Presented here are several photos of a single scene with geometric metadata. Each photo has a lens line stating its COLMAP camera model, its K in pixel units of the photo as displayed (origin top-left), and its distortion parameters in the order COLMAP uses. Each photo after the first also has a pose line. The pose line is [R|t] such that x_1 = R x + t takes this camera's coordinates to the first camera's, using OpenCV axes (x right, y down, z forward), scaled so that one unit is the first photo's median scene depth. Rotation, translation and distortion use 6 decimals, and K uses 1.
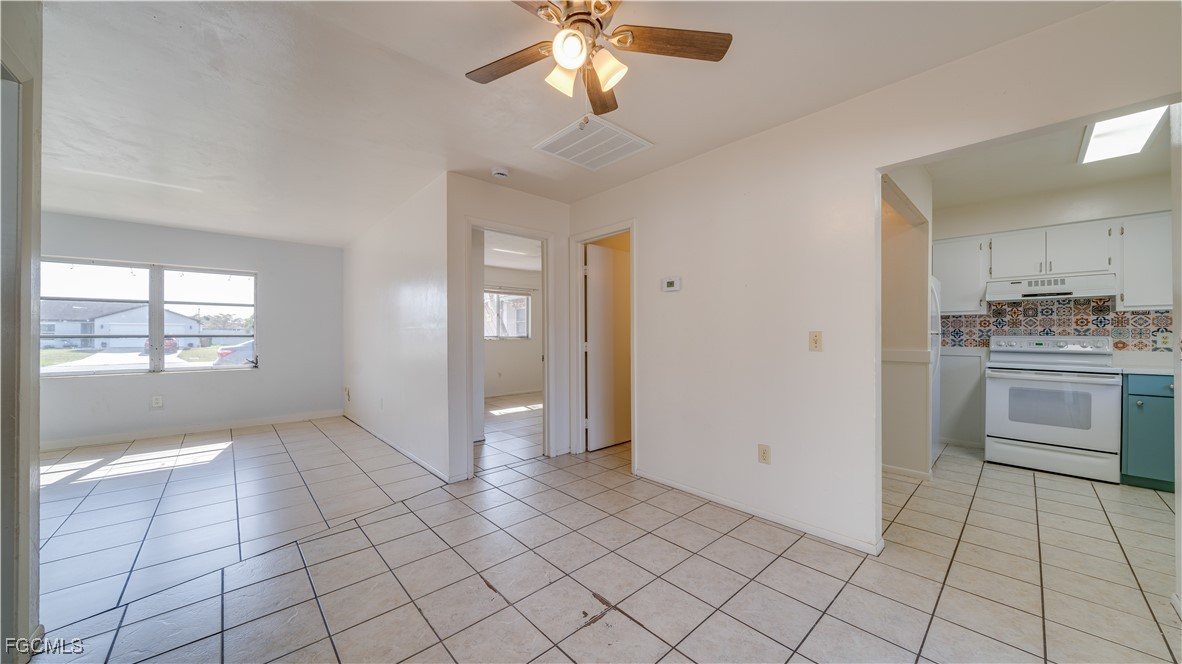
lens RADIAL K [[406.5, 0, 585.1], [0, 406.5, 334.4], [0, 0, 1]] dist [-0.006861, 0.000278]
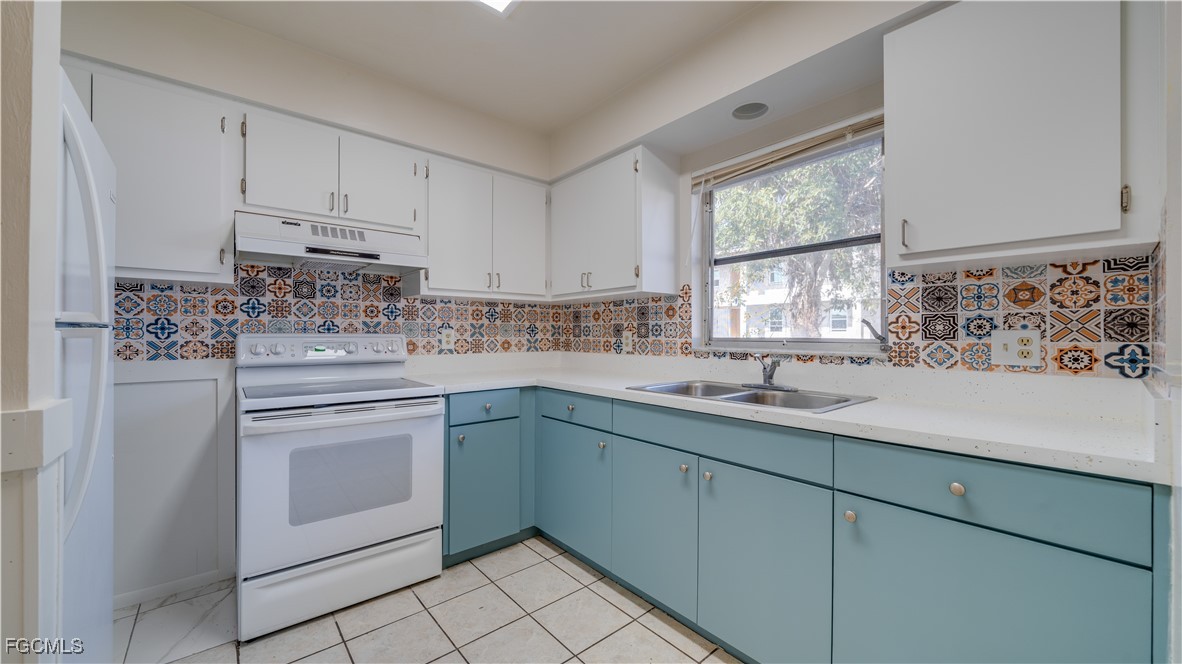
lens RADIAL K [[438.6, 0, 593.8], [0, 438.6, 332.3], [0, 0, 1]] dist [-0.007022, -0.000349]
pose [[0.027136, 0.005553, 0.999616, 0.566205], [0.002876, 0.999980, -0.005633, 0.006401], [-0.999628, 0.003028, 0.027120, 0.635331]]
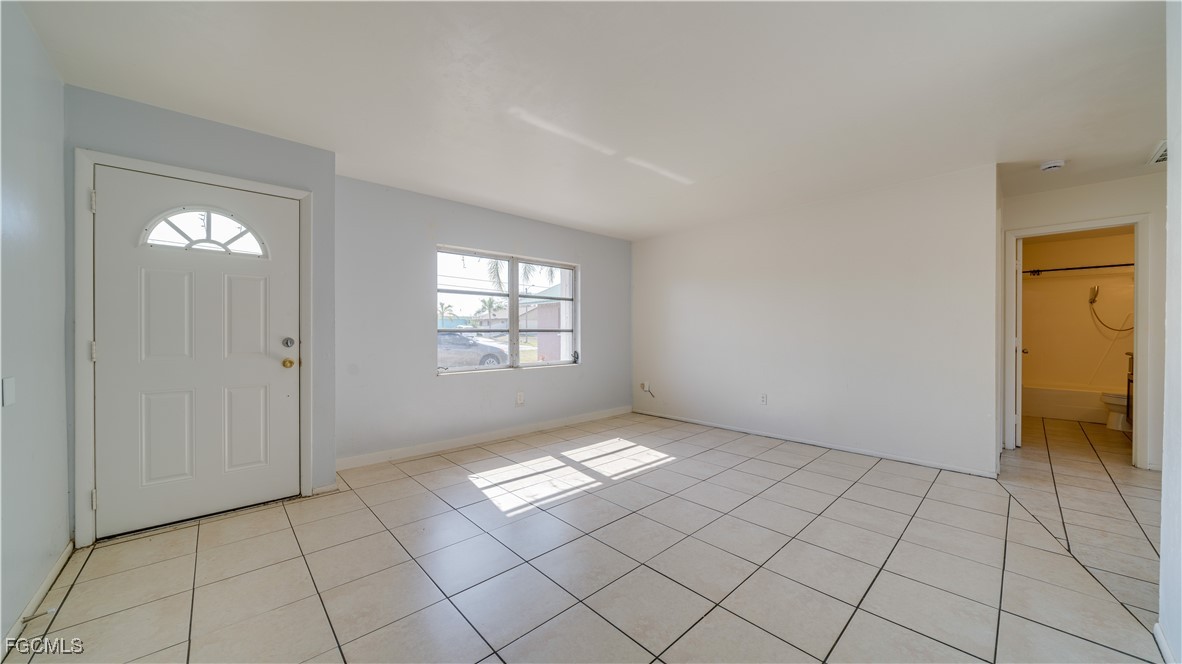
lens RADIAL K [[406.5, 0, 584.9], [0, 406.5, 331.6], [0, 0, 1]] dist [-0.006861, 0.000278]
pose [[0.999969, 0.004250, 0.006556, -1.154737], [-0.004238, 0.999989, -0.001846, 0.010352], [-0.006564, 0.001819, 0.999977, 0.011397]]
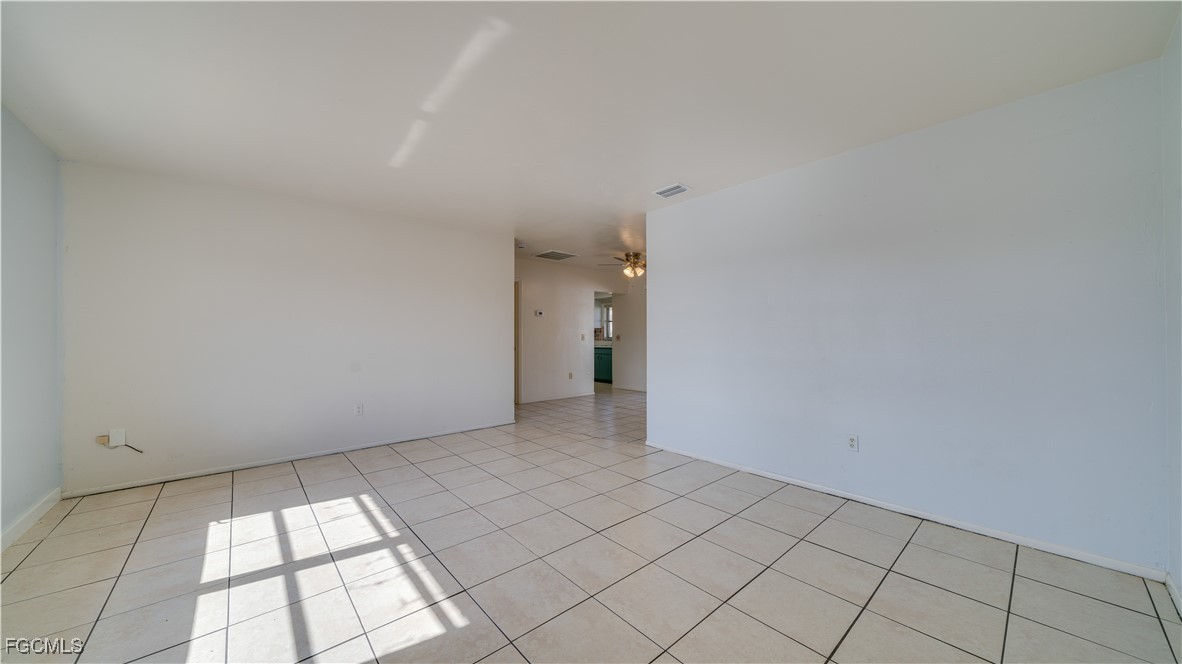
lens RADIAL K [[406.5, 0, 587.5], [0, 406.5, 333.5], [0, 0, 1]] dist [-0.006861, 0.000278]
pose [[0.029358, 0.008526, 0.999533, -1.715217], [0.007889, 0.999931, -0.008761, 0.010479], [-0.999538, 0.008143, 0.029289, 0.546842]]
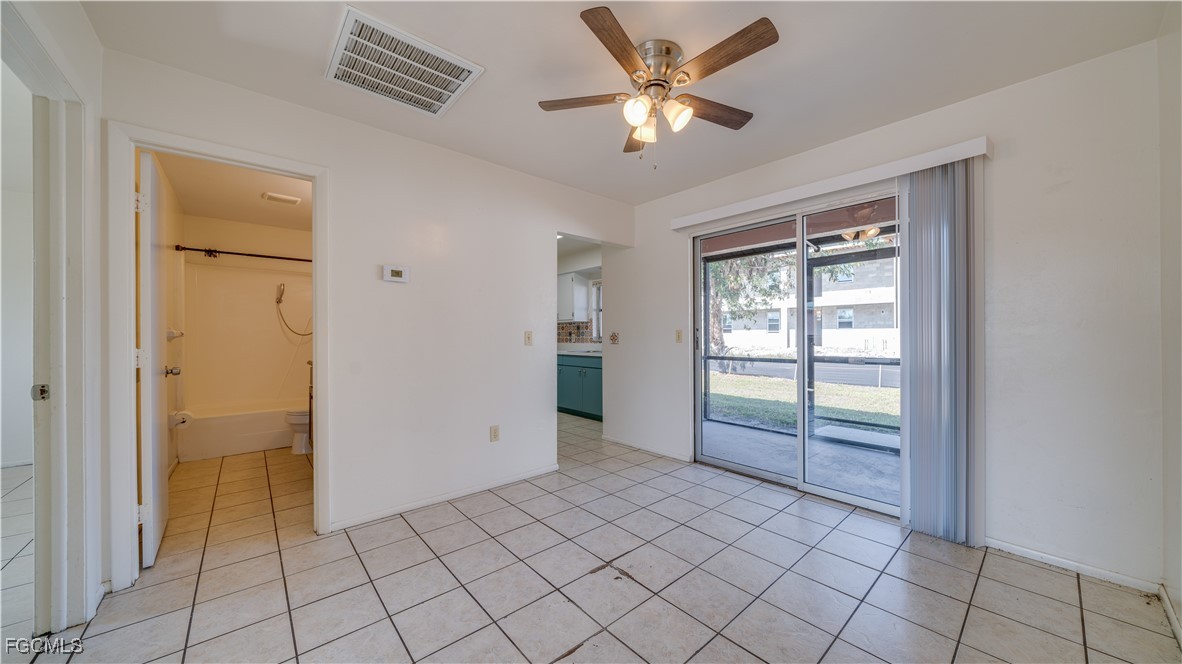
lens RADIAL K [[406.5, 0, 590.9], [0, 406.5, 335.2], [0, 0, 1]] dist [-0.006861, 0.000278]
pose [[0.027321, 0.000992, 0.999626, -0.512344], [0.009725, 0.999952, -0.001258, 0.007584], [-0.999579, 0.009755, 0.027310, 0.471463]]
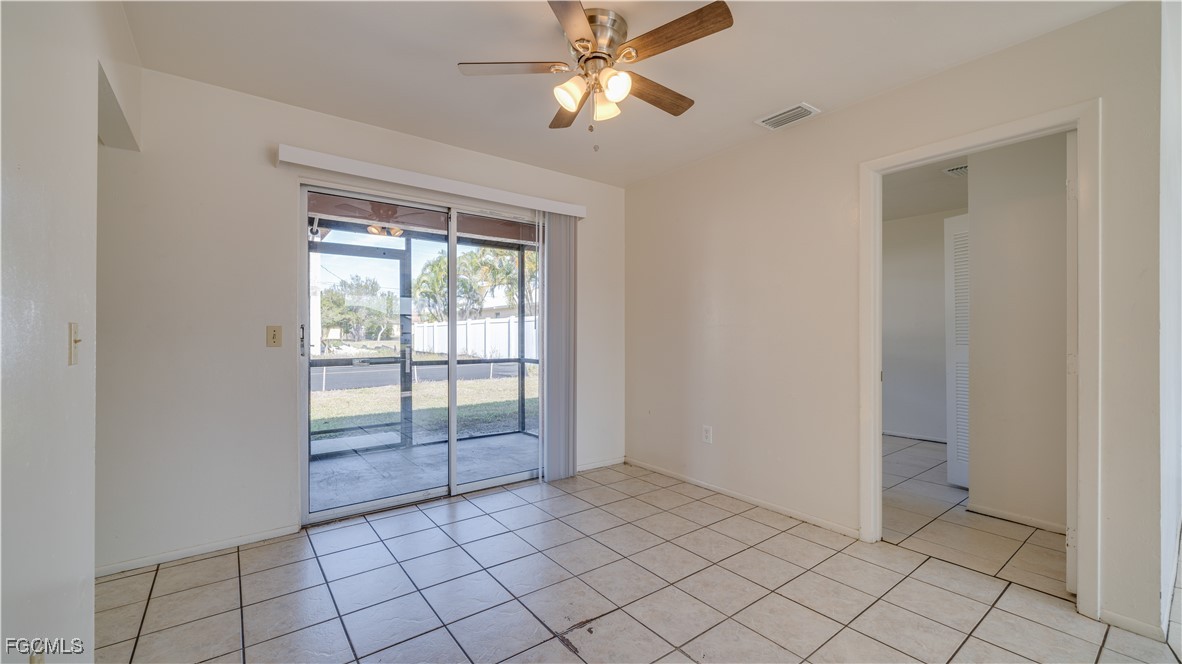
lens RADIAL K [[477.2, 0, 567.6], [0, 477.2, 332.6], [0, 0, 1]] dist [-0.001784, -0.000179]
pose [[-0.994493, 0.002626, 0.104772, -0.028911], [0.003218, 0.999980, 0.005486, 0.003440], [-0.104755, 0.005793, -0.994481, 0.944737]]
